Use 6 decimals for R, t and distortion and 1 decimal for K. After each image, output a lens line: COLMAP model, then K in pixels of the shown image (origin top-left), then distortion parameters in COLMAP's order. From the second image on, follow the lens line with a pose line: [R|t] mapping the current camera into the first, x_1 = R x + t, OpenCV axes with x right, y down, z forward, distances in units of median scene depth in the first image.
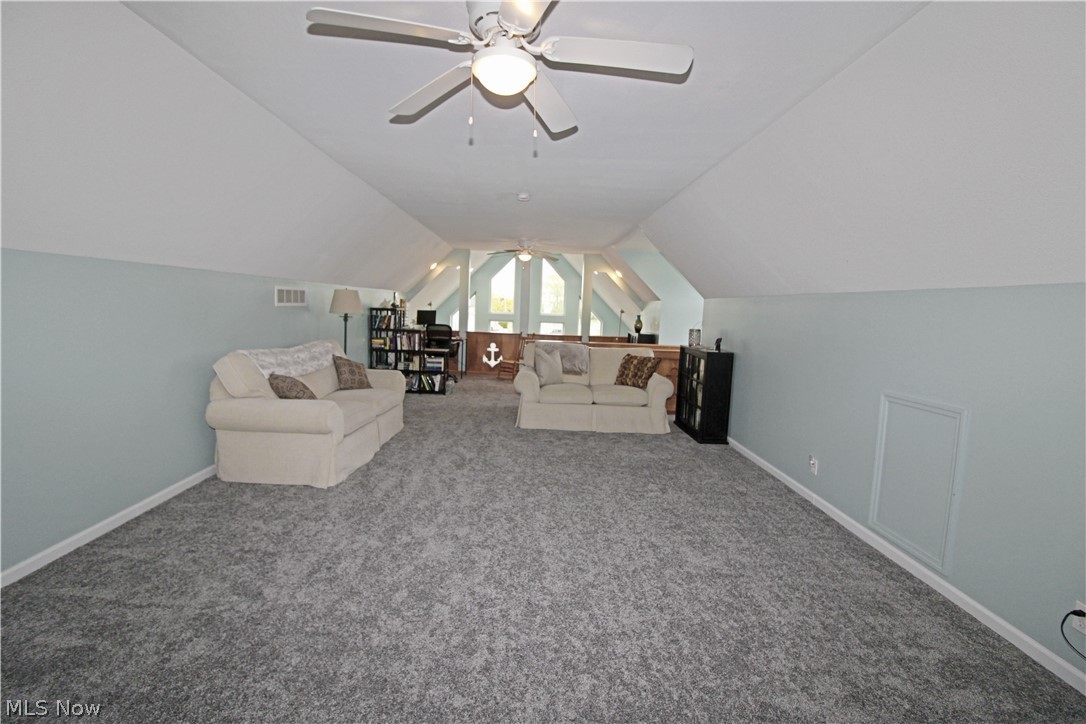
lens RADIAL K [[502.7, 0, 543.9], [0, 502.7, 363.3], [0, 0, 1]] dist [-0.000914, -0.011682]
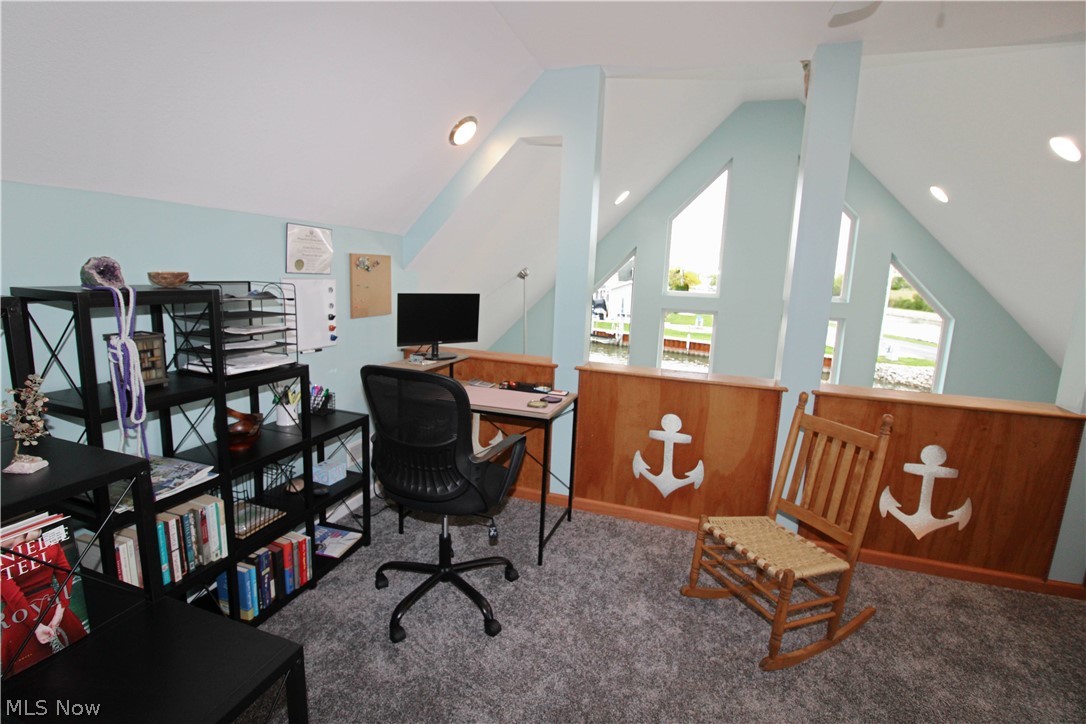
lens RADIAL K [[502.7, 0, 548.4], [0, 502.7, 359.3], [0, 0, 1]] dist [-0.000914, -0.011682]
pose [[0.950460, 0.078927, -0.300660, -0.084924], [-0.066190, 0.996434, 0.052335, -0.082643], [0.303718, -0.029842, 0.952294, 0.704363]]
